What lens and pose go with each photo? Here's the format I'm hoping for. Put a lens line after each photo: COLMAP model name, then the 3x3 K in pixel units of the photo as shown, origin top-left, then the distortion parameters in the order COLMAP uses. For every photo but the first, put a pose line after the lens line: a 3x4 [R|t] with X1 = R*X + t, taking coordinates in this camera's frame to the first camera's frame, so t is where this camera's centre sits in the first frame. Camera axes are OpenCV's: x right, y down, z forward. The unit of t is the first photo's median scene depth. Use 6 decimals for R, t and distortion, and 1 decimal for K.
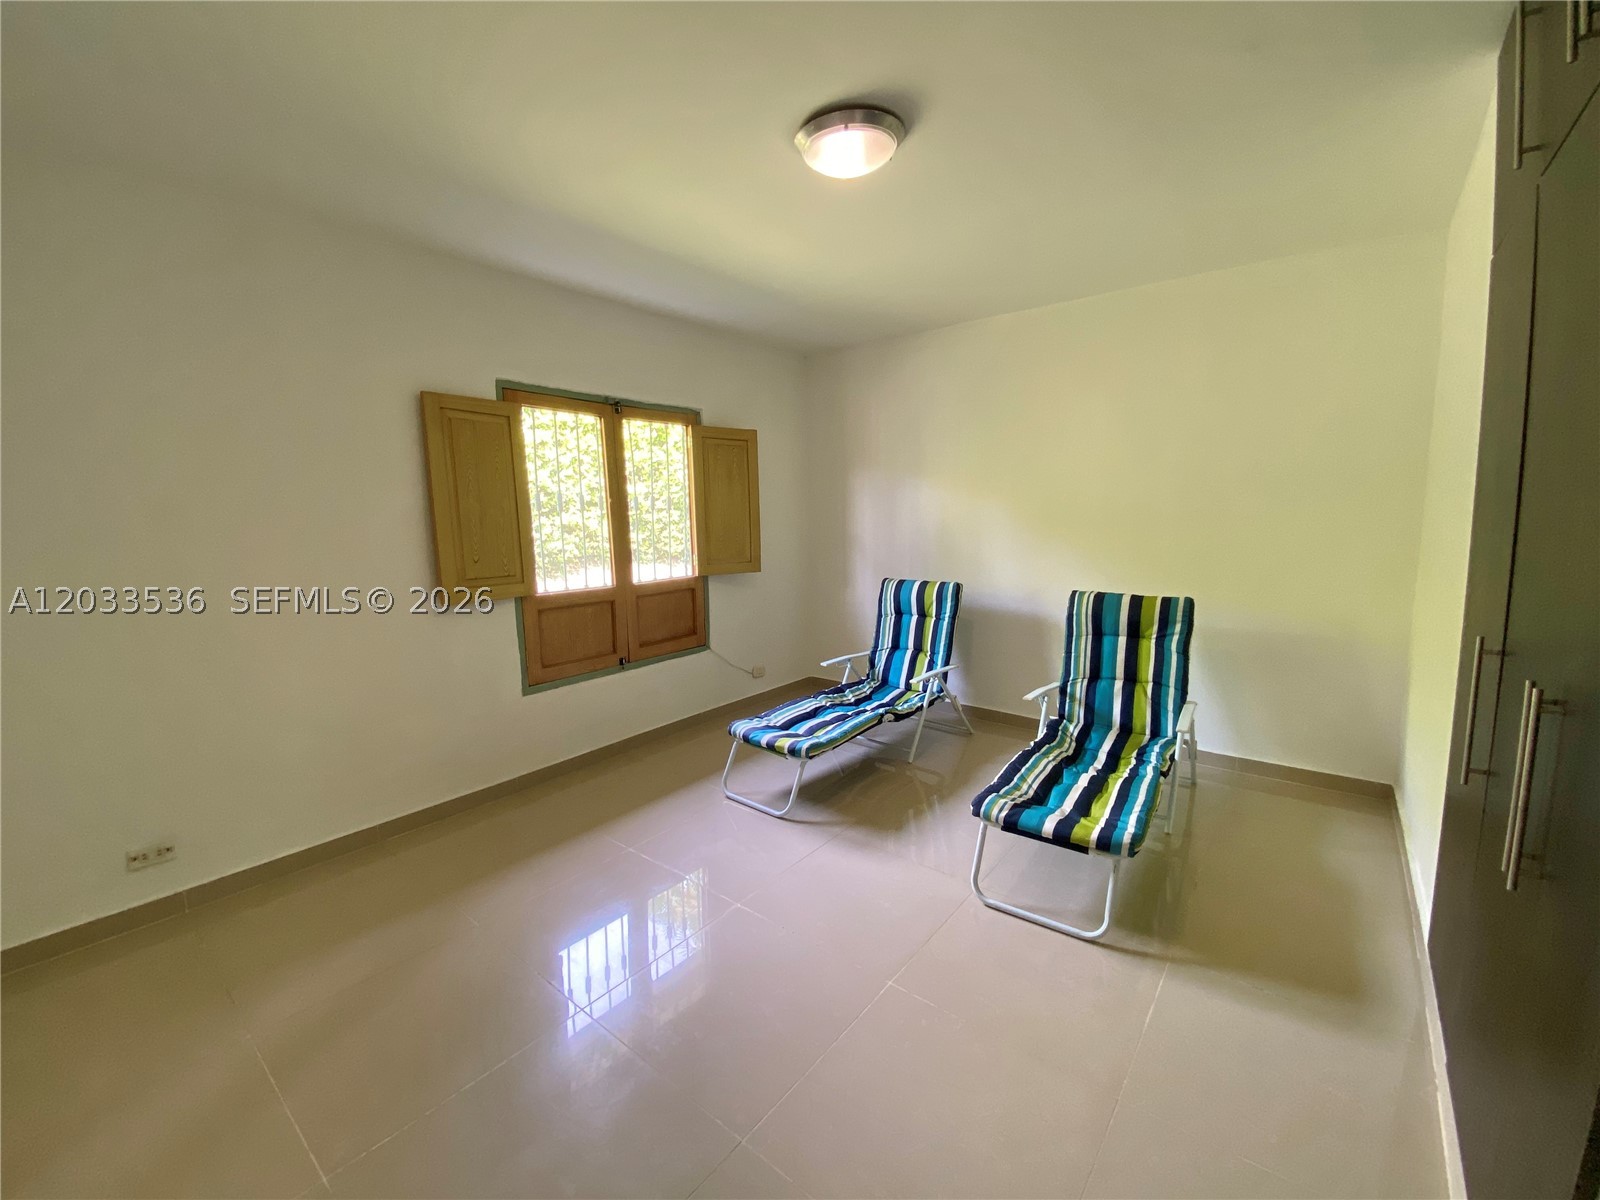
lens RADIAL K [[657.1, 0, 802.0], [0, 657.1, 599.8], [0, 0, 1]] dist [-0.014412, -0.004049]
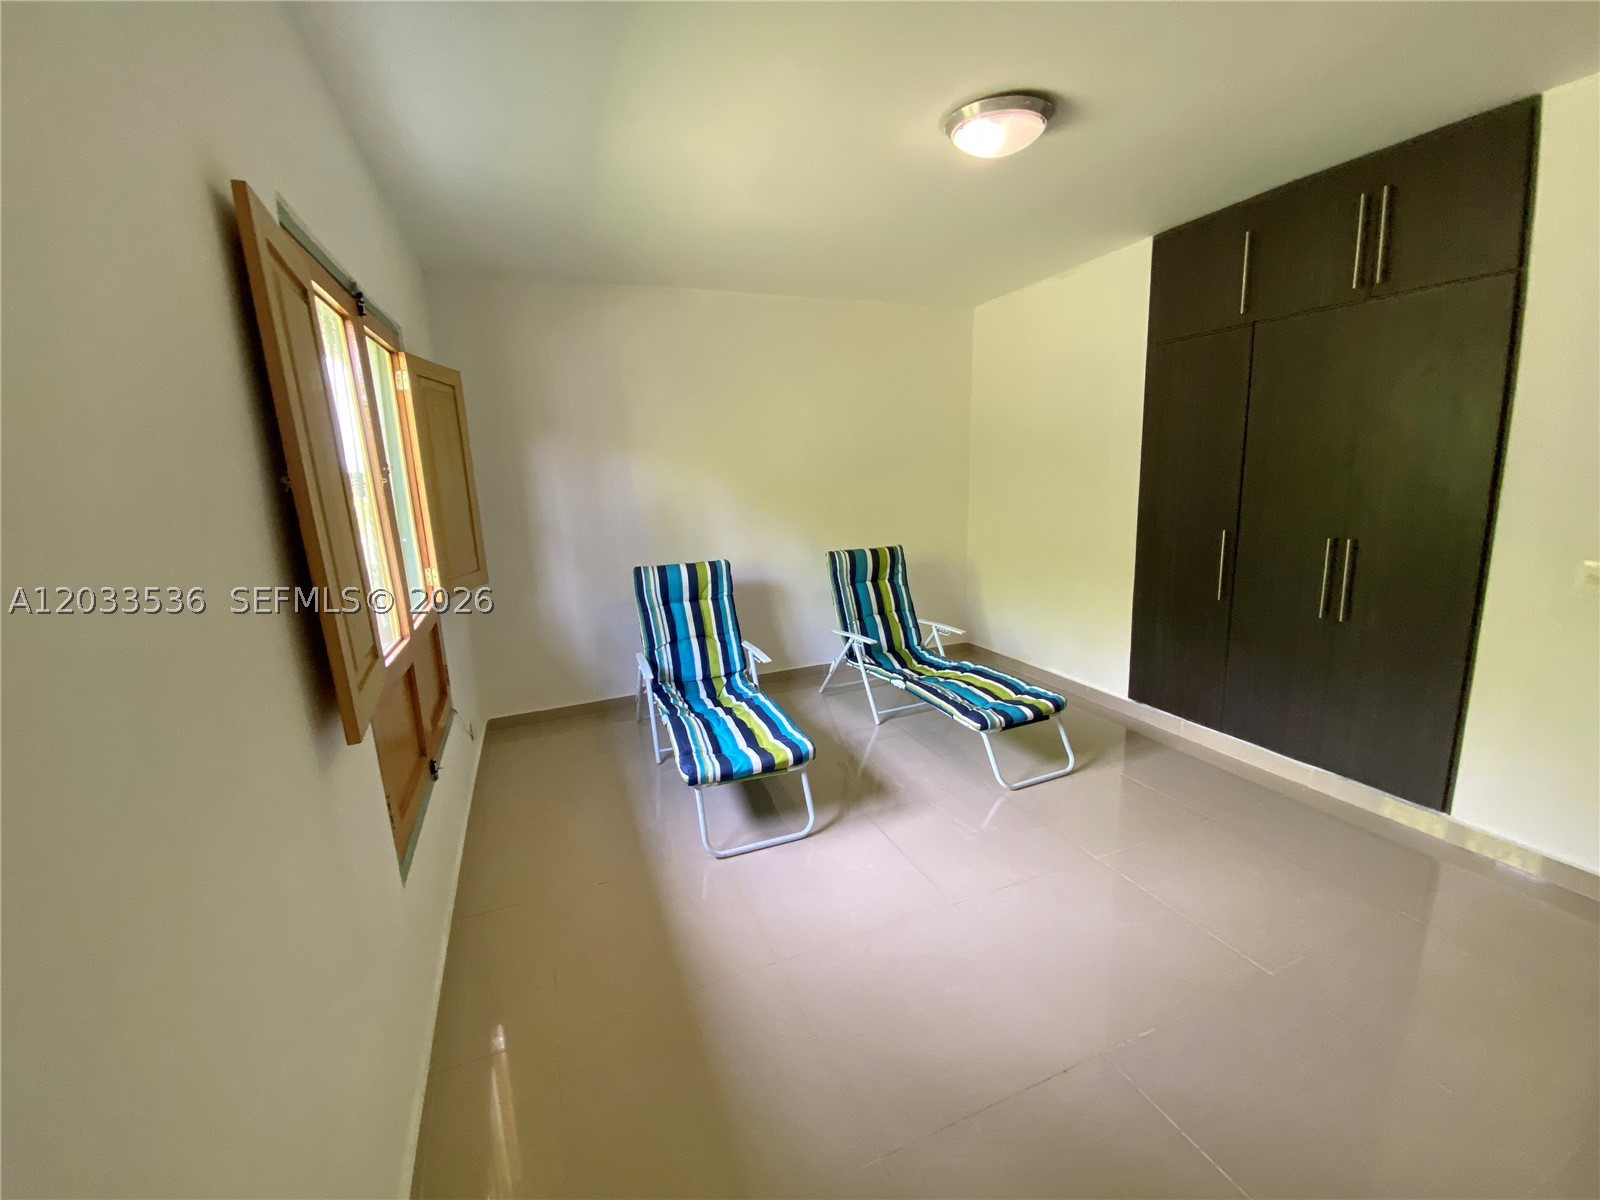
lens RADIAL K [[657.1, 0, 797.8], [0, 657.1, 598.9], [0, 0, 1]] dist [-0.014412, -0.004049]
pose [[0.477607, -0.168464, 0.862271, -0.656457], [0.147722, 0.982870, 0.110204, -0.069557], [-0.866065, 0.074742, 0.494312, 0.484988]]
